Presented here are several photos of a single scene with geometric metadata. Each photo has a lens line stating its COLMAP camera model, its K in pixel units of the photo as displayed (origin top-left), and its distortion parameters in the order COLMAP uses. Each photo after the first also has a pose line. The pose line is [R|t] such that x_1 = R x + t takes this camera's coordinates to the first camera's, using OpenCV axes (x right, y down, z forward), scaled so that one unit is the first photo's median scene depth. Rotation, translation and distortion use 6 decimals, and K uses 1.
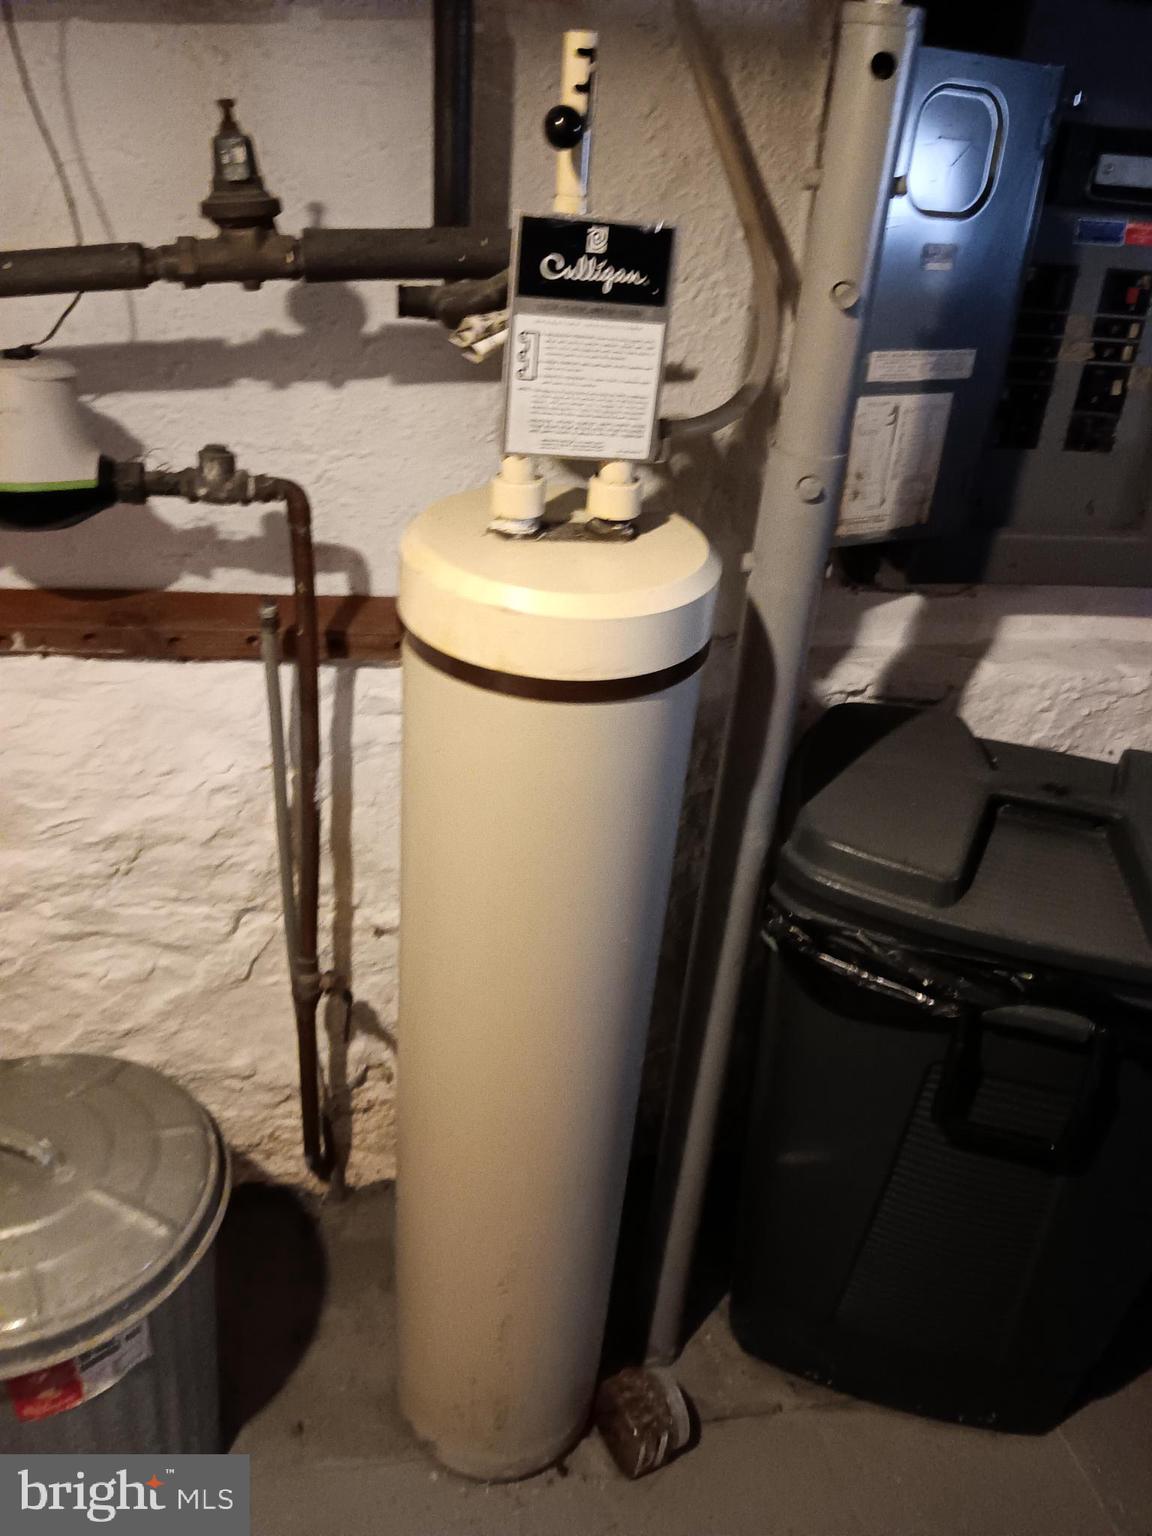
lens RADIAL K [[1250.4, 0, 566.3], [0, 1250.4, 784.5], [0, 0, 1]] dist [0.081682, -0.169565]
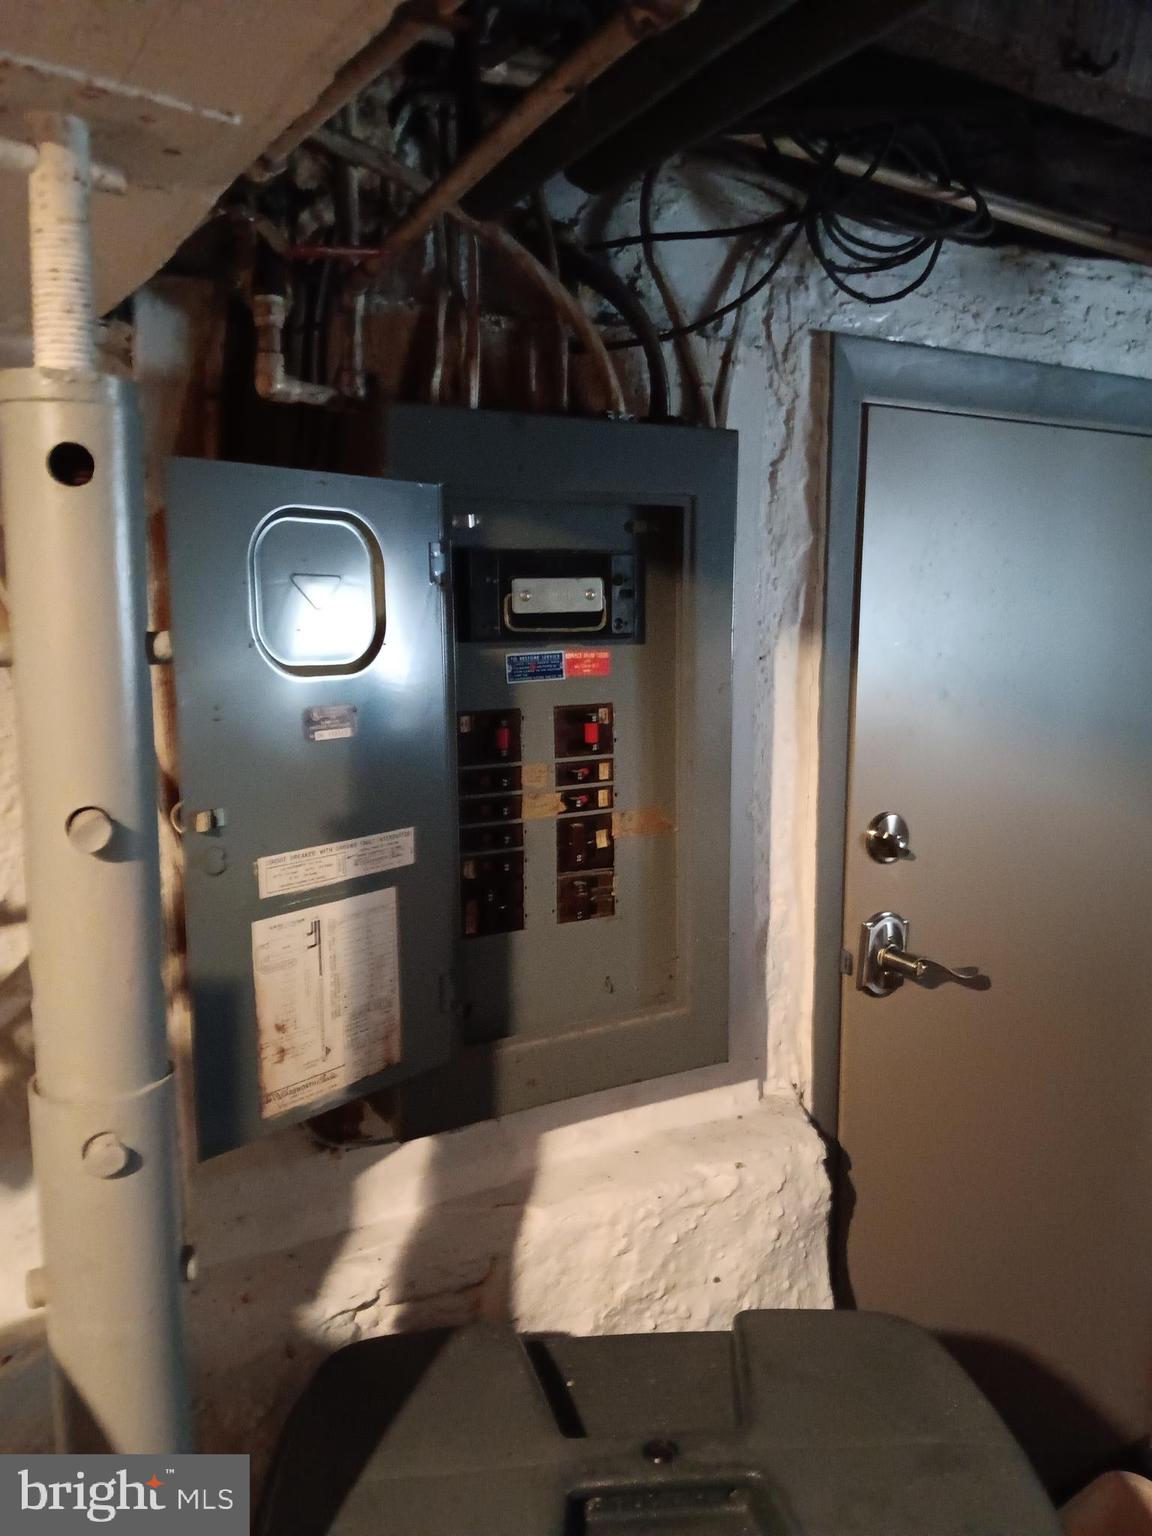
lens RADIAL K [[1215.5, 0, 576.0], [0, 1215.5, 768.0], [0, 0, 1]] dist [0.076987, -0.174101]
pose [[0.930582, -0.129834, 0.342286, 0.163375], [0.235701, 0.927911, -0.288837, -0.138489], [-0.280110, 0.349464, 0.894099, 0.298562]]
